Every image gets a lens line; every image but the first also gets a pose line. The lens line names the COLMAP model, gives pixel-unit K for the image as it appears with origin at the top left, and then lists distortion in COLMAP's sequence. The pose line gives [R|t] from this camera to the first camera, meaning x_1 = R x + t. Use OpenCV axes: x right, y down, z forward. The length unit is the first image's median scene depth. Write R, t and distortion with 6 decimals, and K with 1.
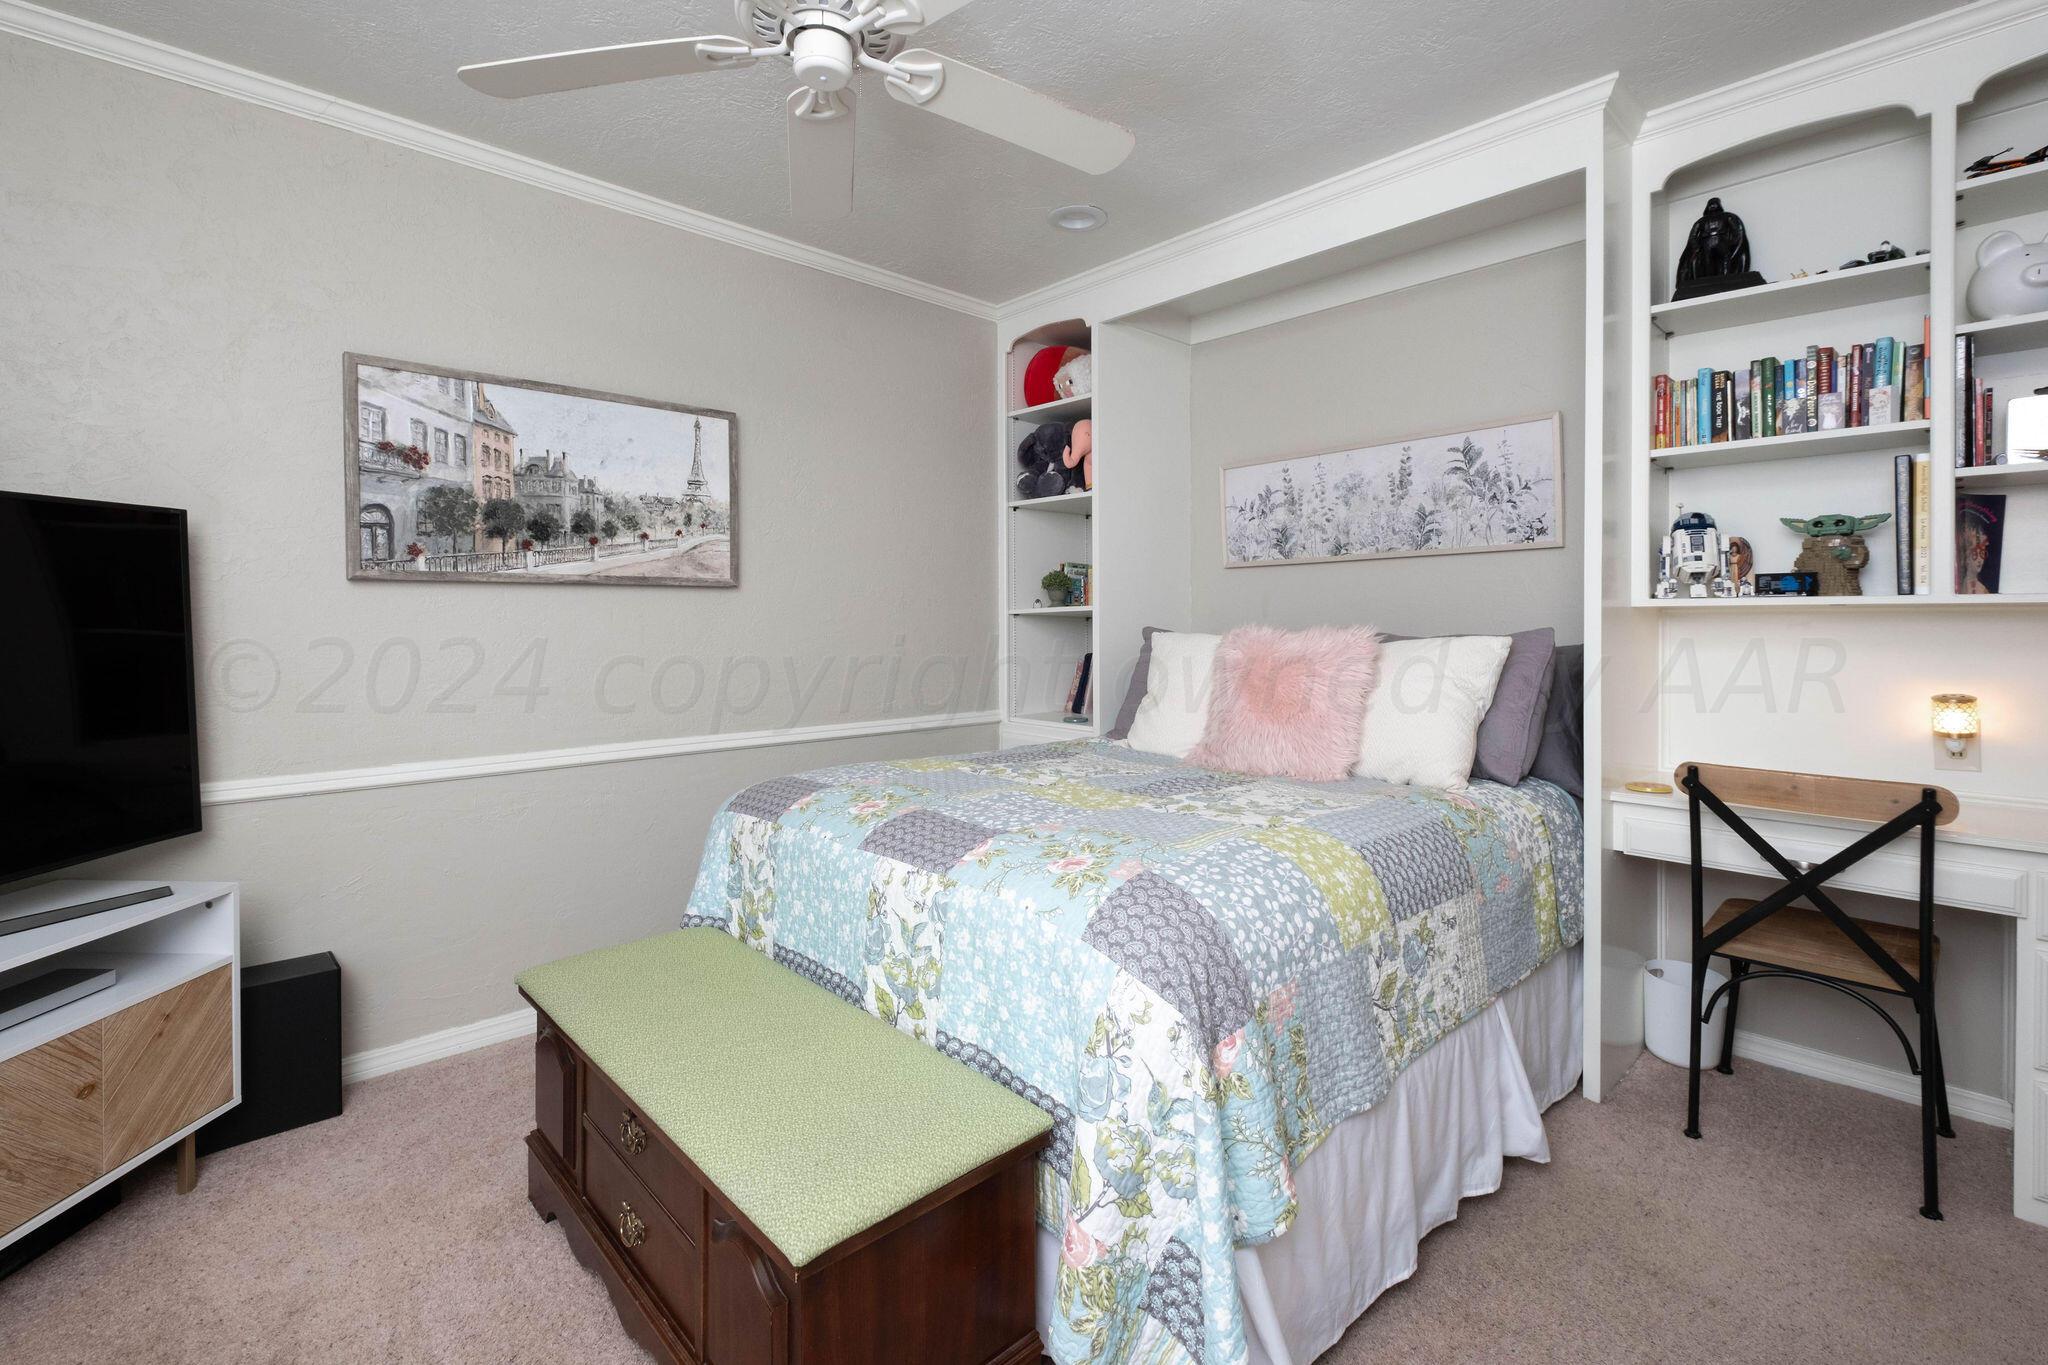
lens RADIAL K [[920.8, 0, 1045.9], [0, 920.8, 616.0], [0, 0, 1]] dist [0.005848, -0.005103]
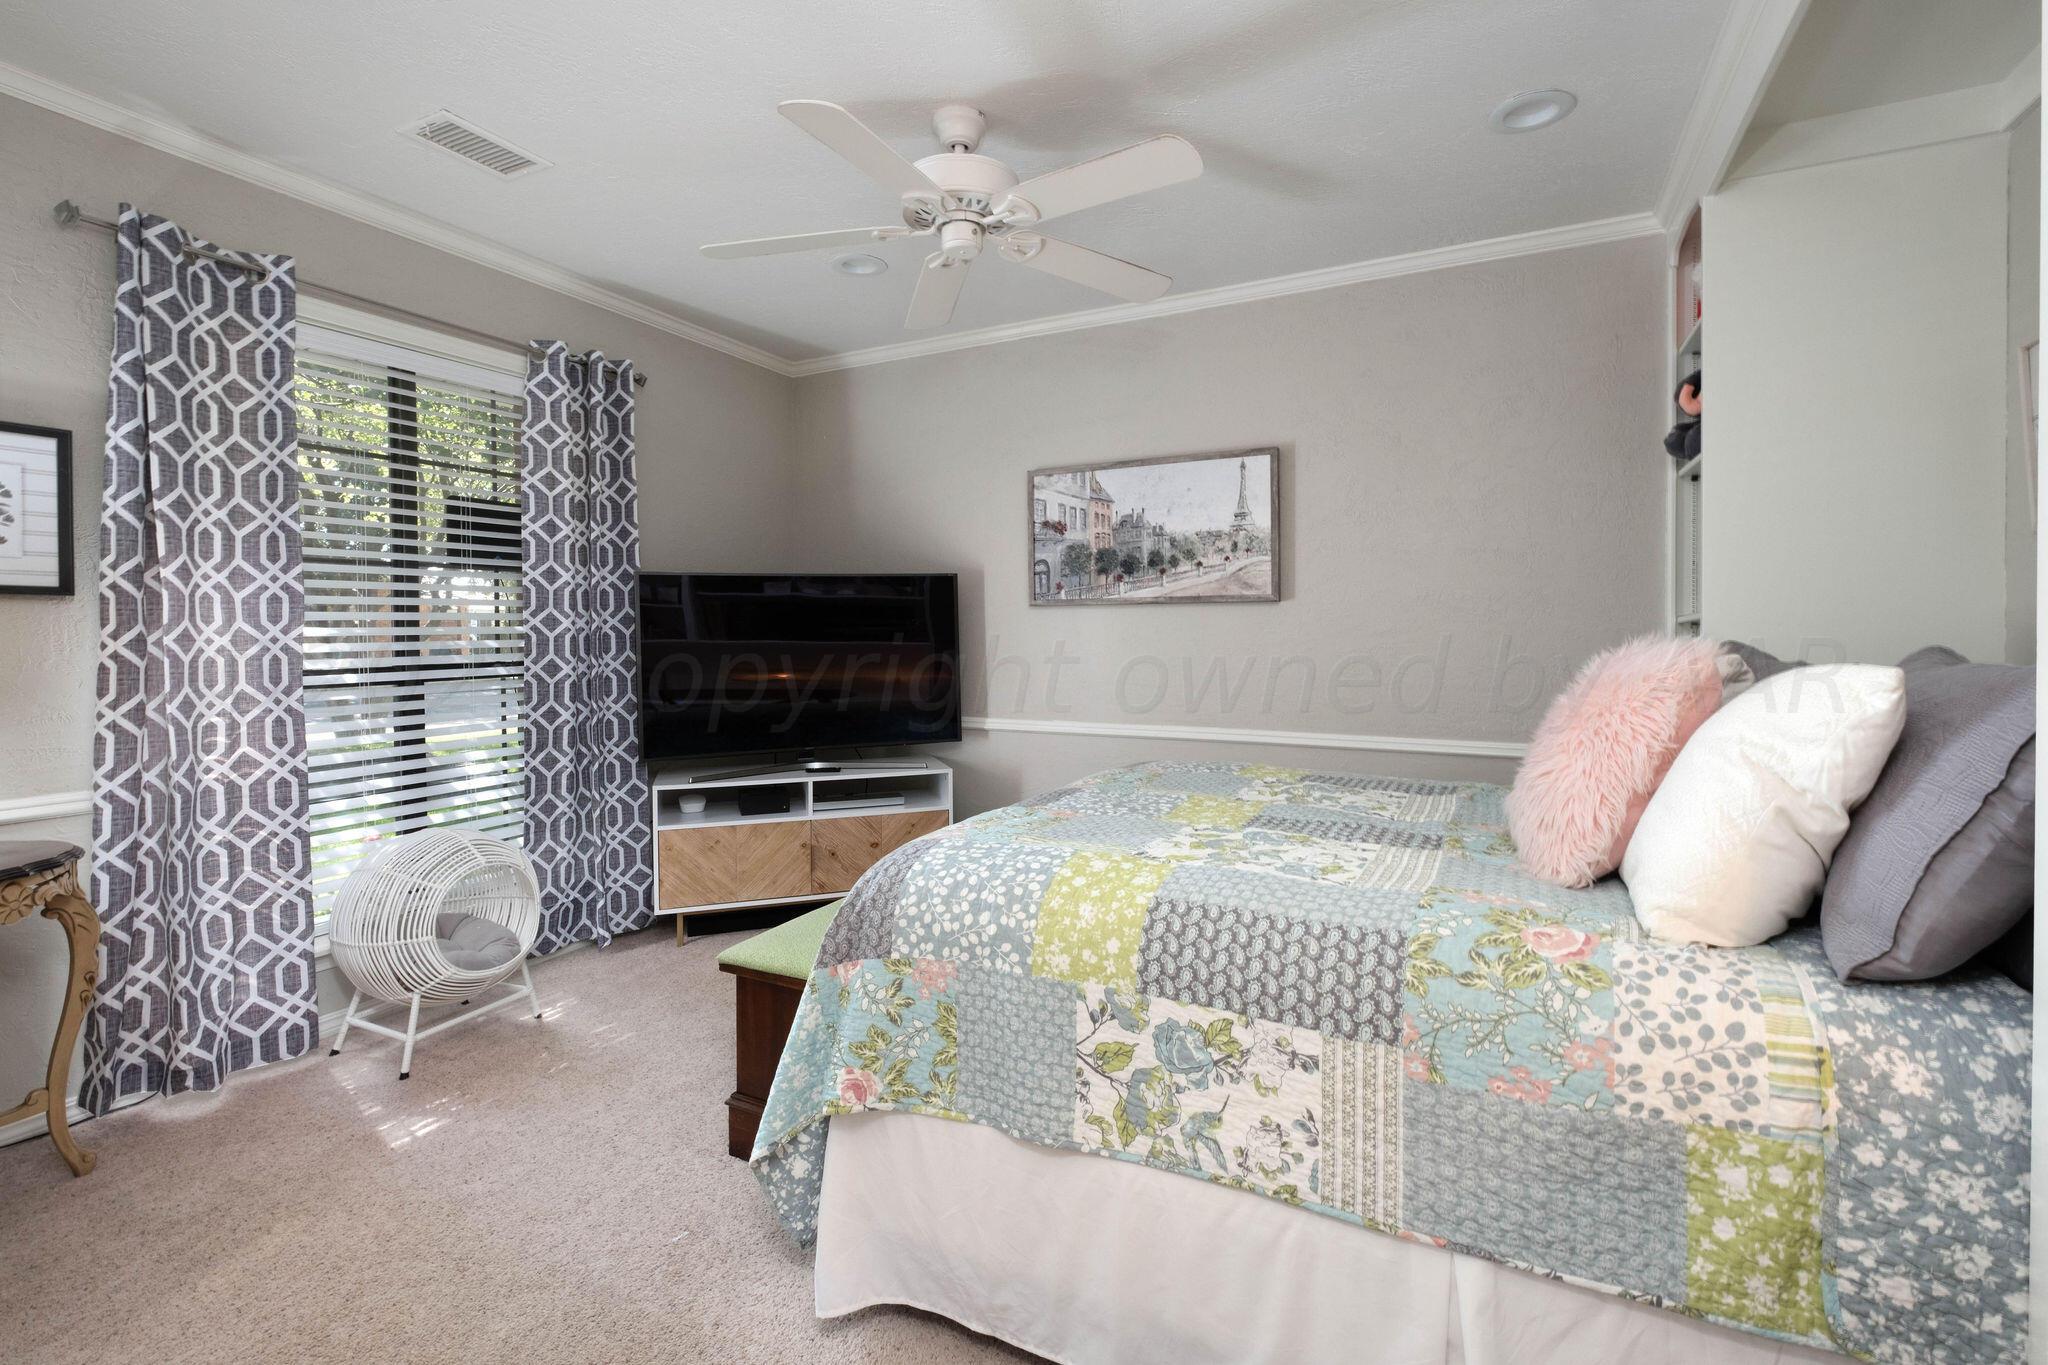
lens RADIAL K [[920.8, 0, 1044.8], [0, 920.8, 641.2], [0, 0, 1]] dist [0.005848, -0.005103]
pose [[0.333281, 0.012359, -0.942747, 0.748248], [0.004921, 0.999878, 0.014847, -0.000740], [0.942815, -0.009587, 0.333179, 0.418267]]
